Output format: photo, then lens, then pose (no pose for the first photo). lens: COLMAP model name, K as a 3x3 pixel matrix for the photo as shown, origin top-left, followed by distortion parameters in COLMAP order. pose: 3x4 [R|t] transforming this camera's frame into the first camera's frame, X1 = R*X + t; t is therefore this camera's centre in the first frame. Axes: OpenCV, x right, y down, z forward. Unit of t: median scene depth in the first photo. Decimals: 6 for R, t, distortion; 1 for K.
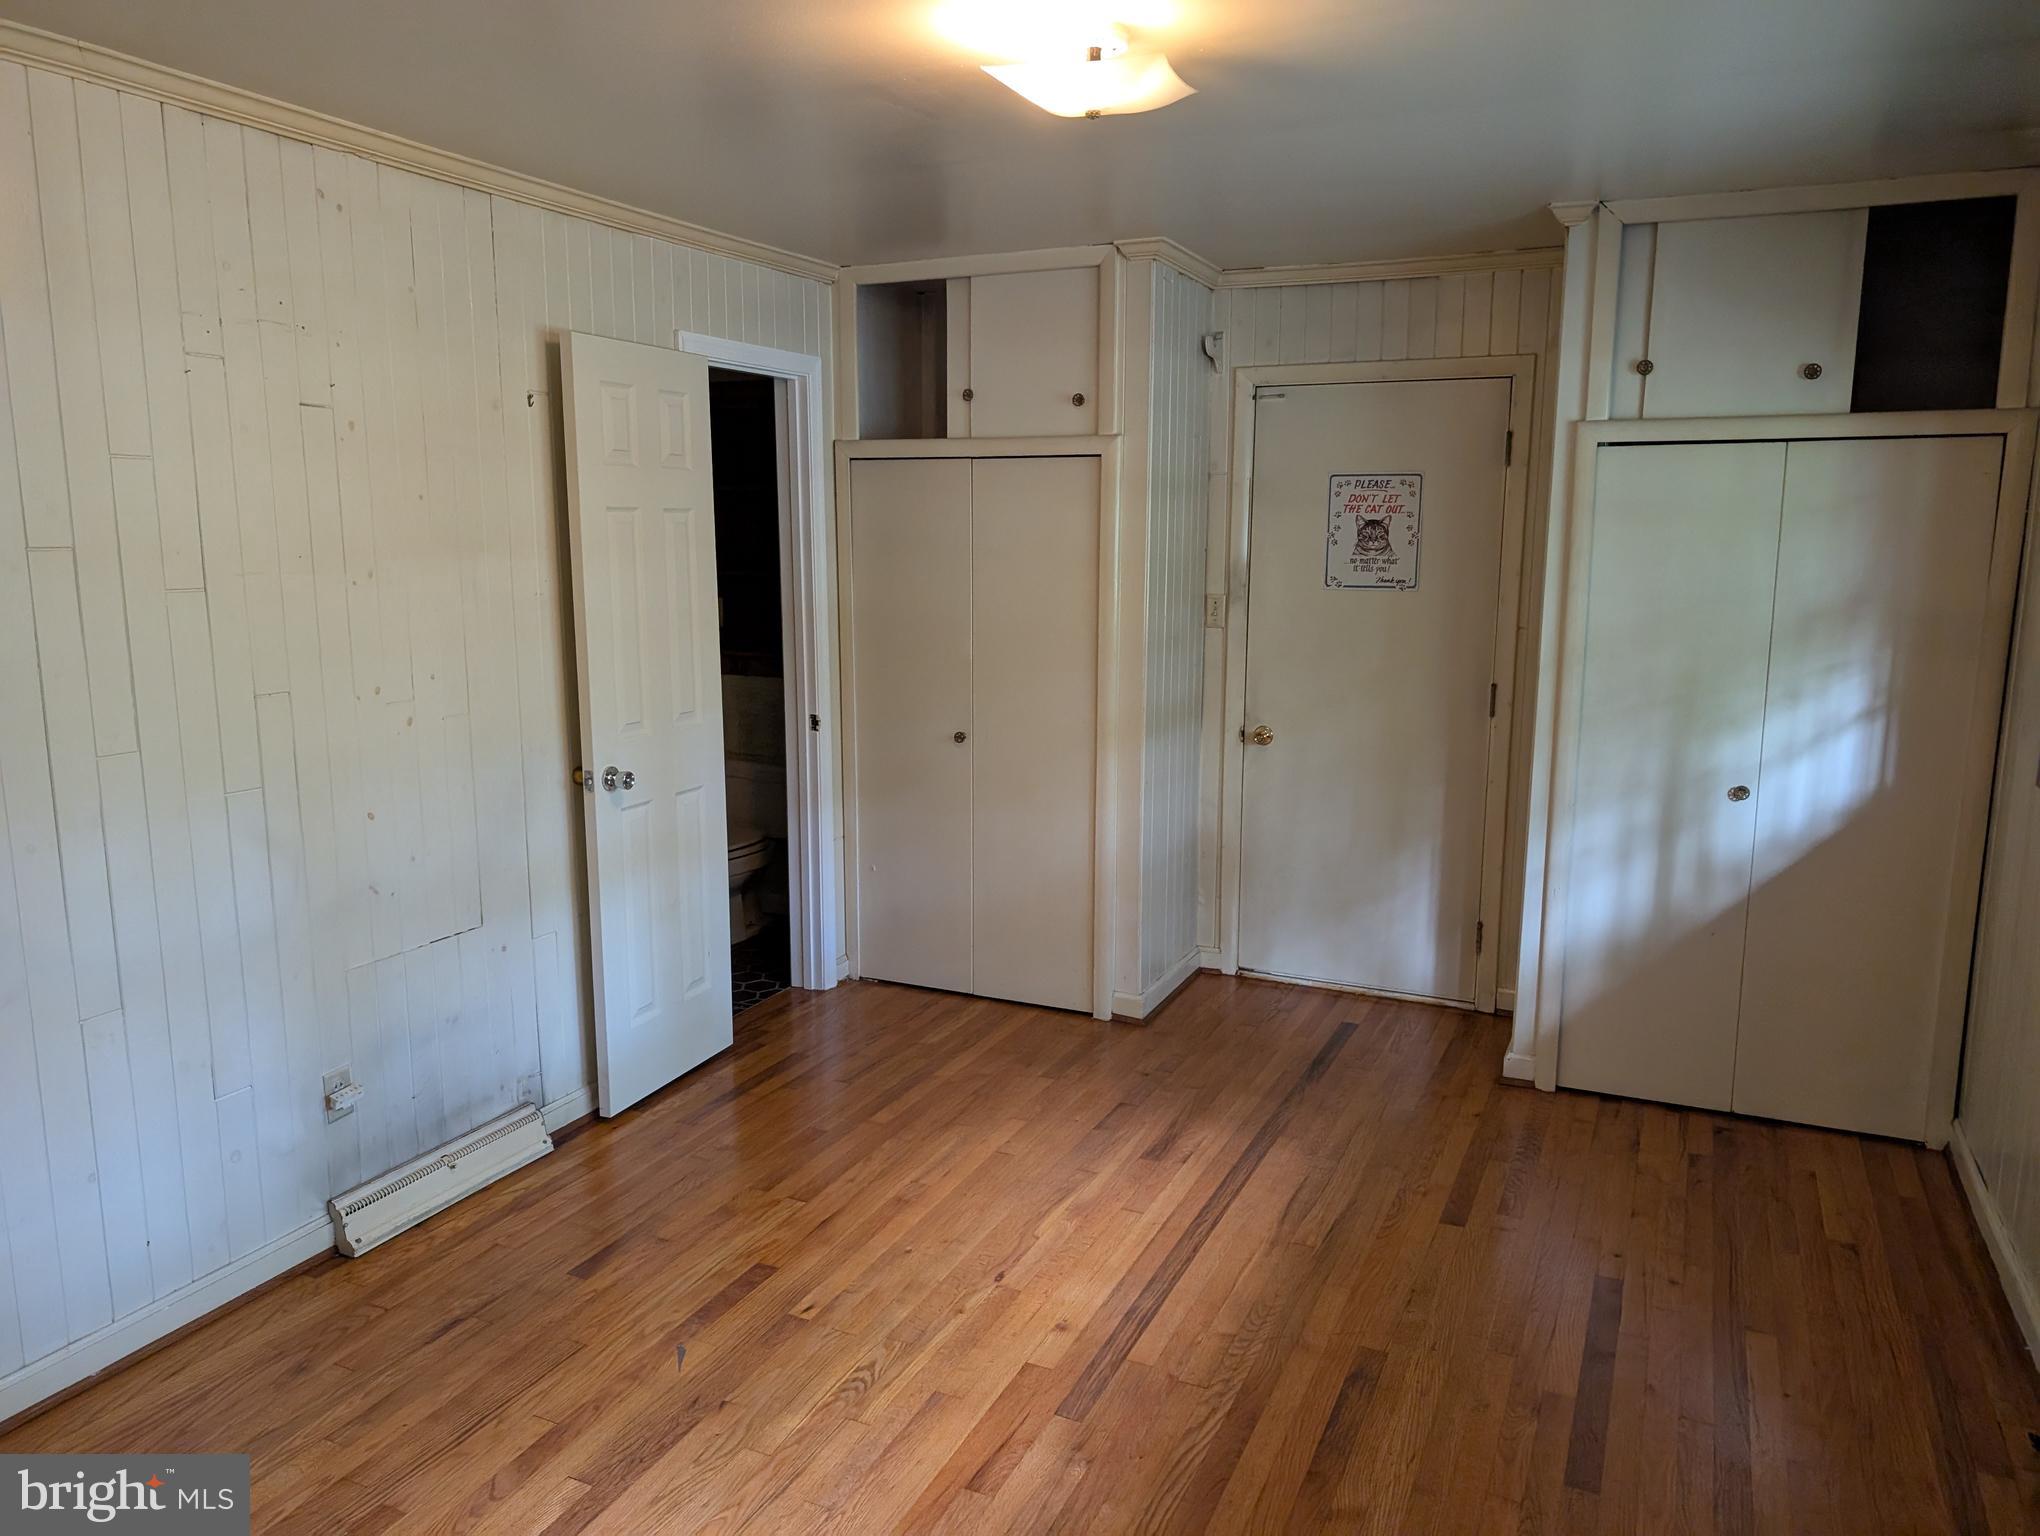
lens RADIAL K [[1462.7, 0, 1019.4], [0, 1462.7, 772.2], [0, 0, 1]] dist [0.008001, -0.010483]
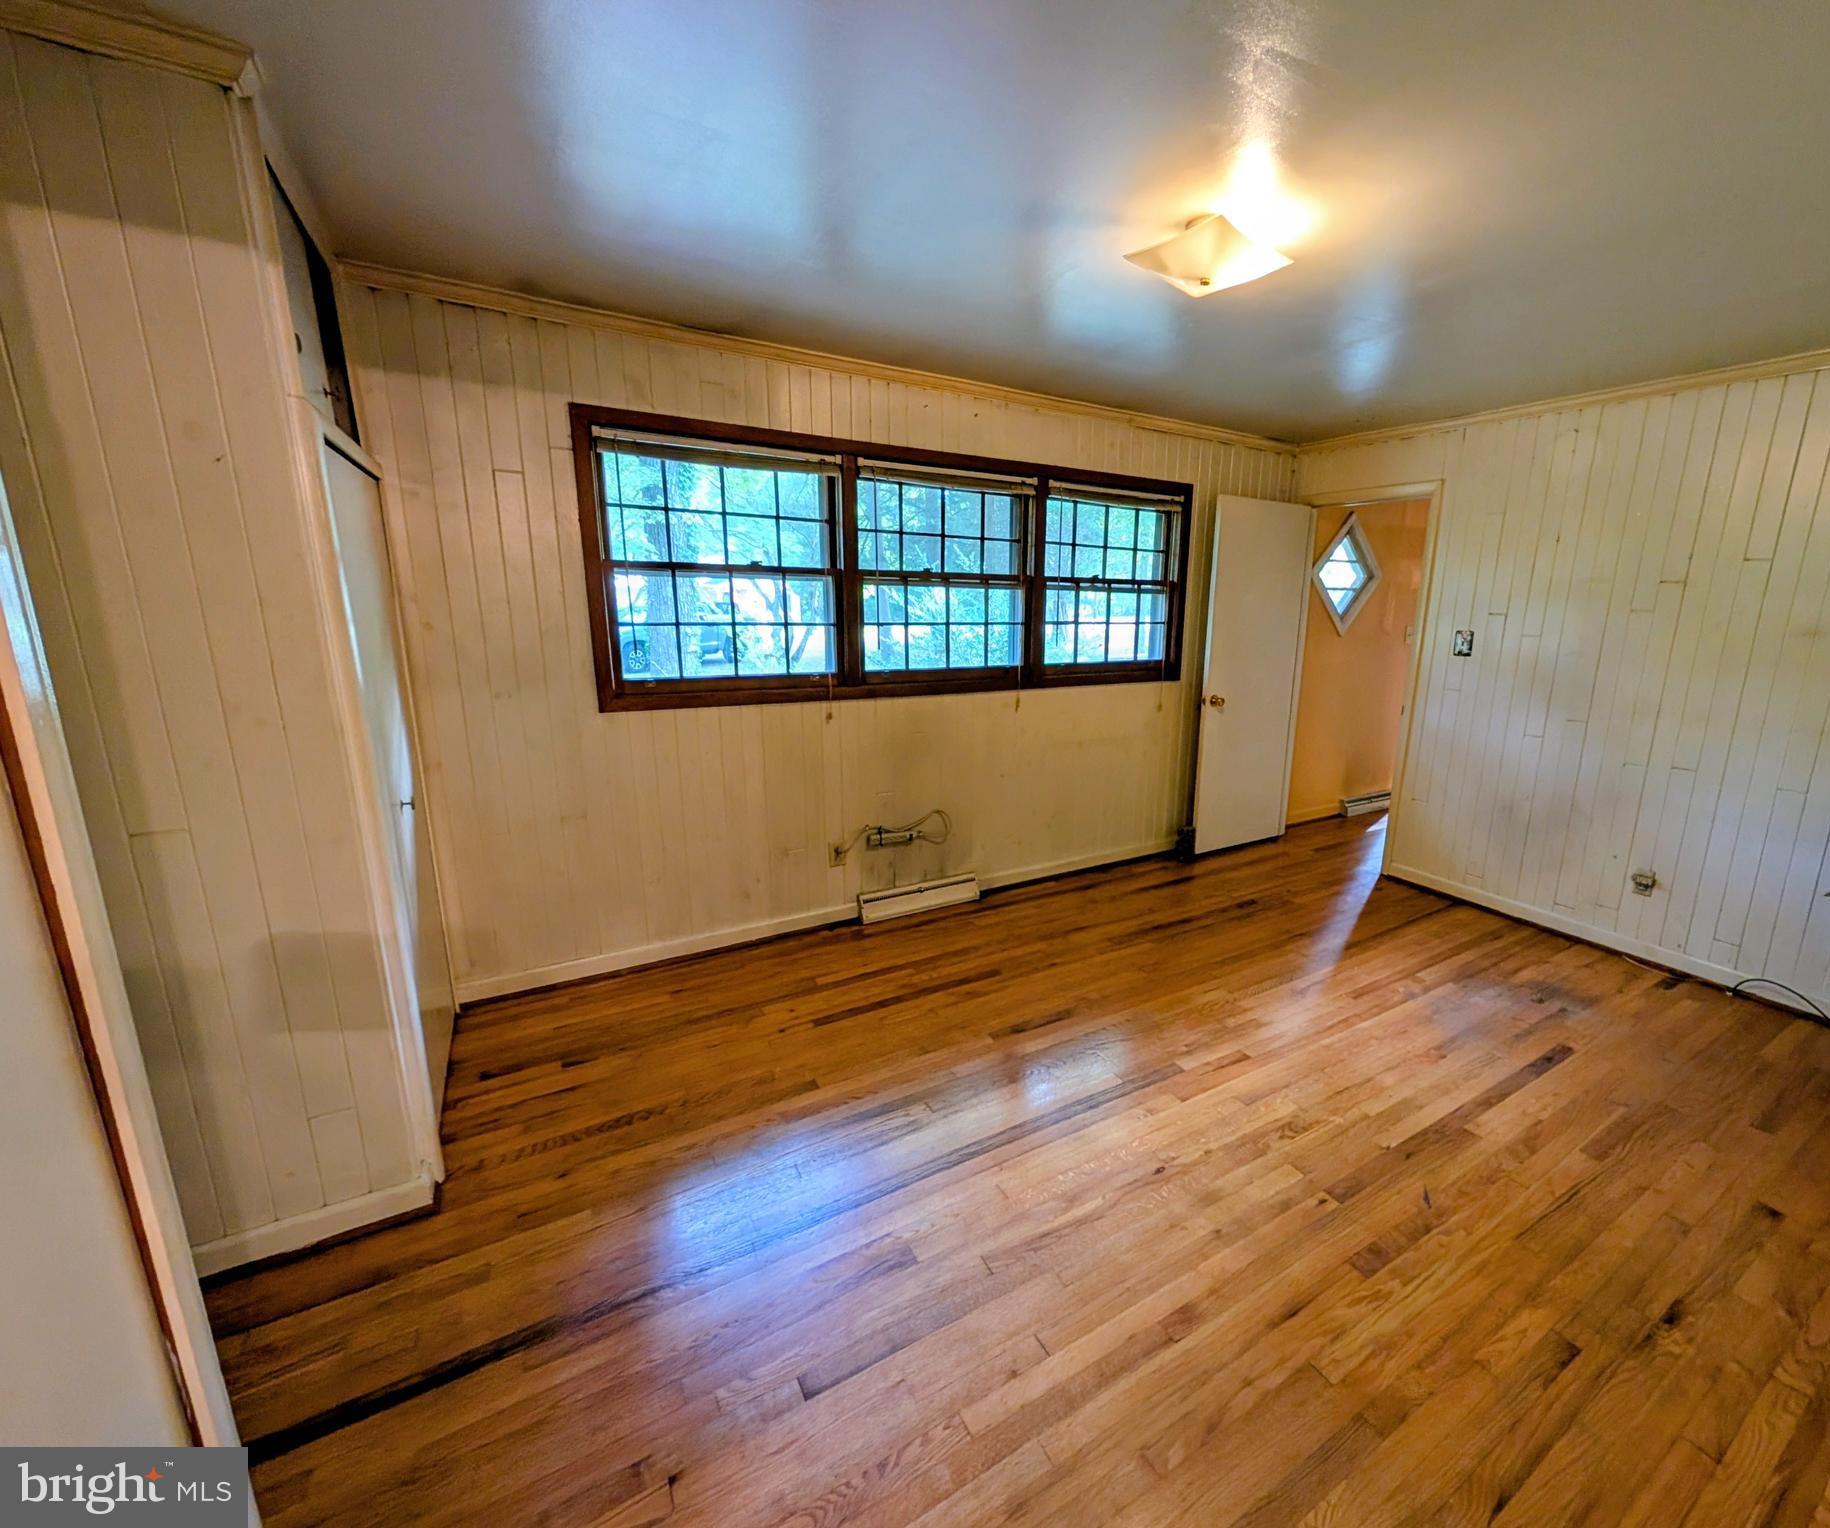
lens RADIAL K [[764.8, 0, 1020.2], [0, 764.8, 766.7], [0, 0, 1]] dist [0.000323, 0.000106]
pose [[-0.843051, -0.135900, 0.520381, -0.168075], [0.069717, 0.931774, 0.356282, -0.177989], [-0.533296, 0.336644, -0.776058, 1.182773]]
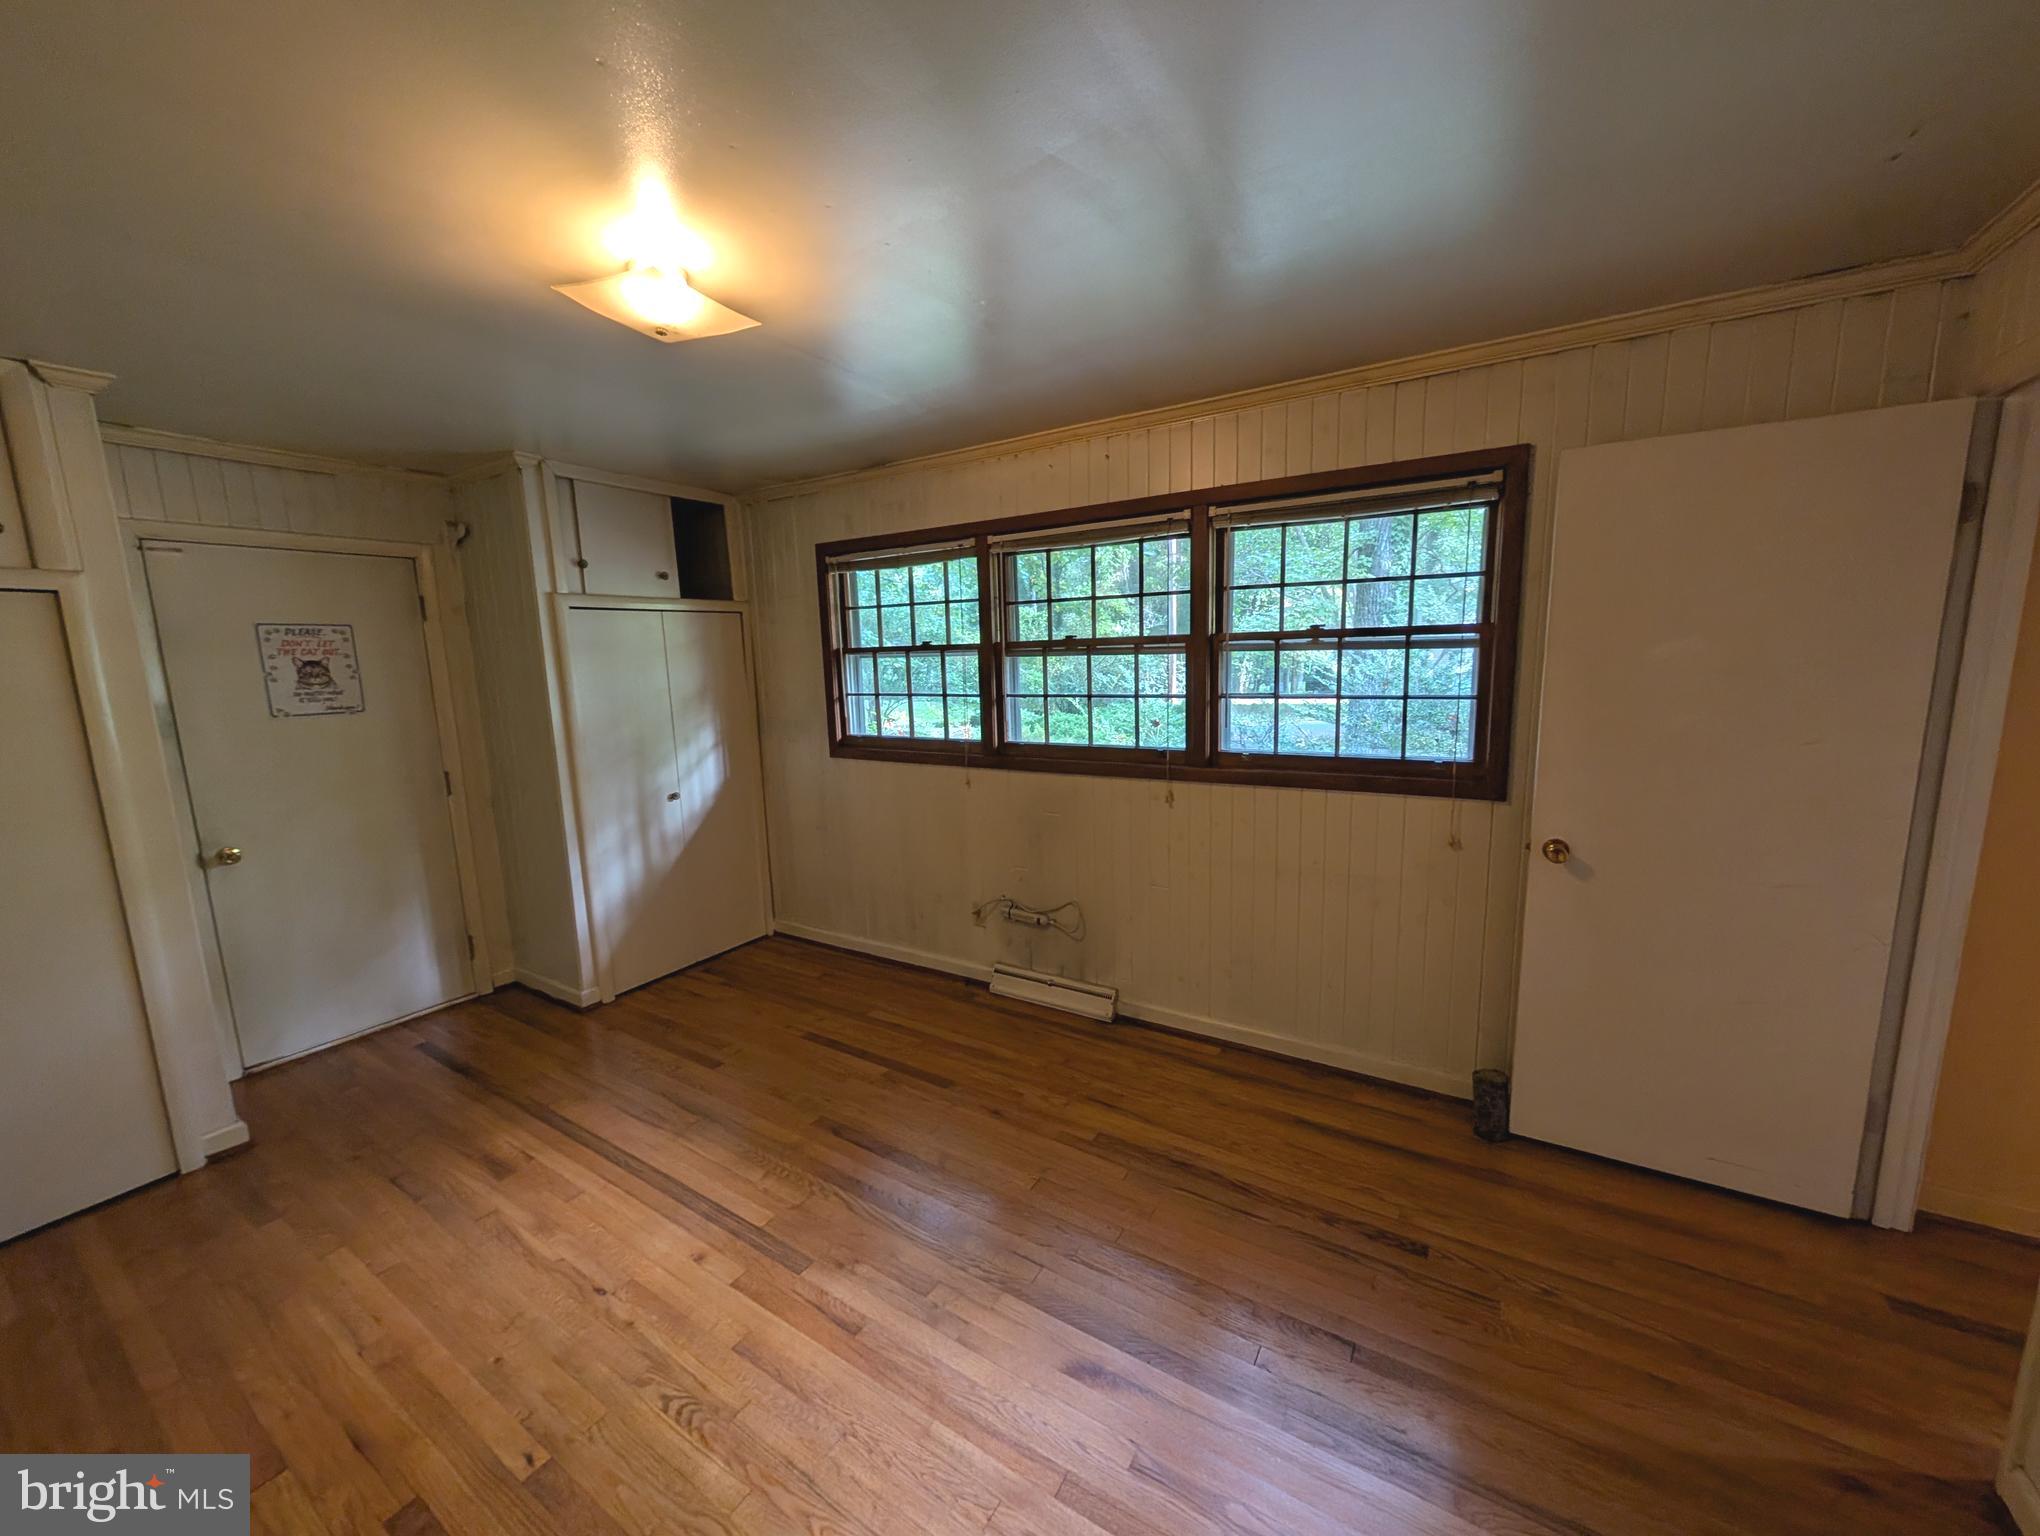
lens RADIAL K [[763.3, 0, 1020.0], [0, 763.3, 768.0], [0, 0, 1]] dist [-0.000864, 0.000278]
pose [[0.123261, -0.154017, 0.980350, -0.410247], [0.197471, 0.971934, 0.127866, -0.059195], [-0.972529, 0.177830, 0.150215, 0.412954]]
